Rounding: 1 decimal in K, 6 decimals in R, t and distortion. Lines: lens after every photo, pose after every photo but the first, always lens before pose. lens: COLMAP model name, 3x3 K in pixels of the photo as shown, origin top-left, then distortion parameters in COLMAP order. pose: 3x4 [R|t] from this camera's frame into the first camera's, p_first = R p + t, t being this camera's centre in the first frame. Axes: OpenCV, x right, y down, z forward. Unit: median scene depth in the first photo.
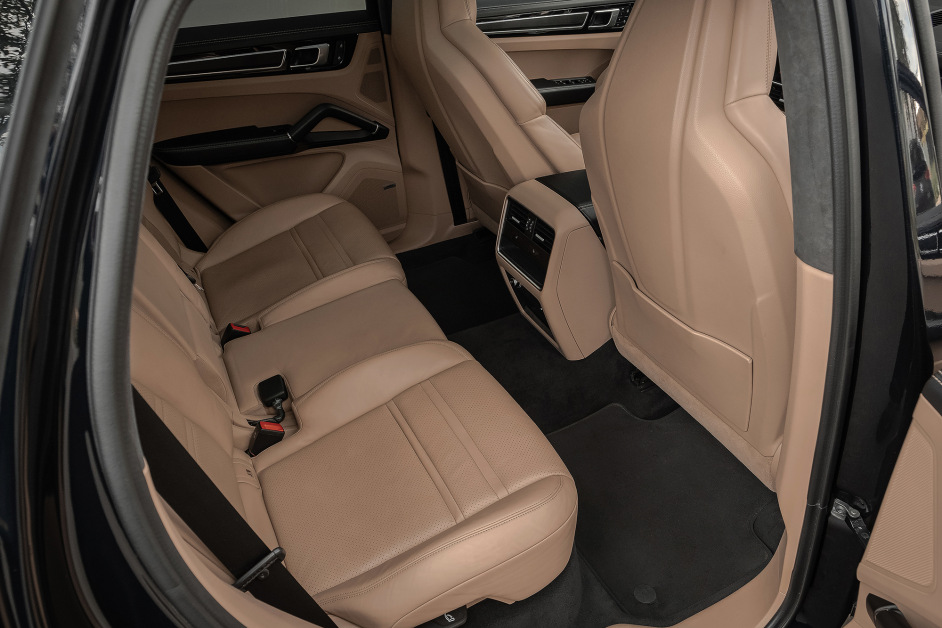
lens RADIAL K [[673.4, 0, 522.8], [0, 673.4, 276.7], [0, 0, 1]] dist [-0.024954, 0.002379]
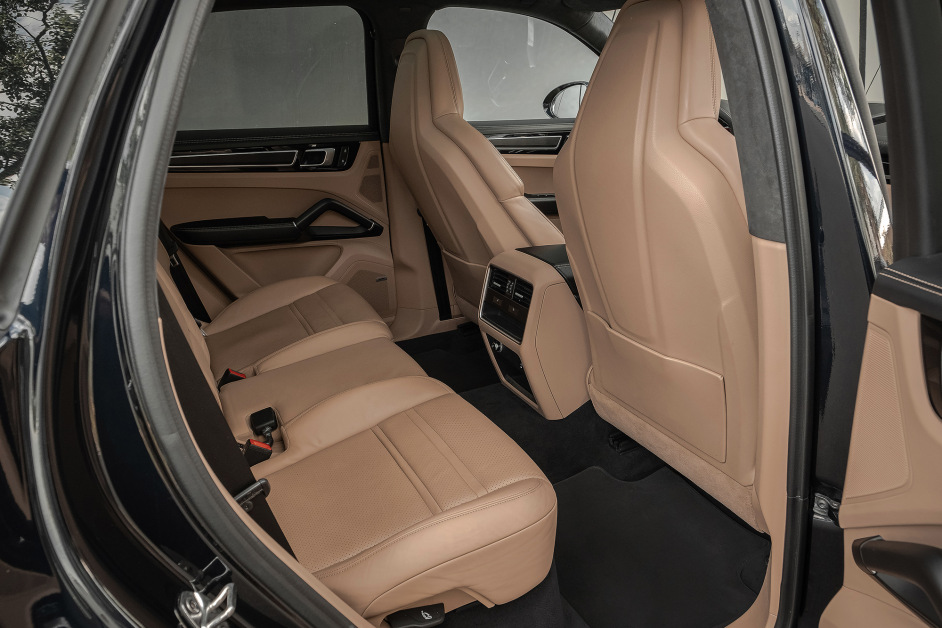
lens RADIAL K [[652.6, 0, 483.2], [0, 652.6, 309.9], [0, 0, 1]] dist [-0.025230, -0.000168]
pose [[0.999411, 0.000485, -0.034326, 0.003454], [-0.008412, 0.972875, -0.231178, 0.201148], [0.033283, 0.231331, 0.972306, -0.011993]]
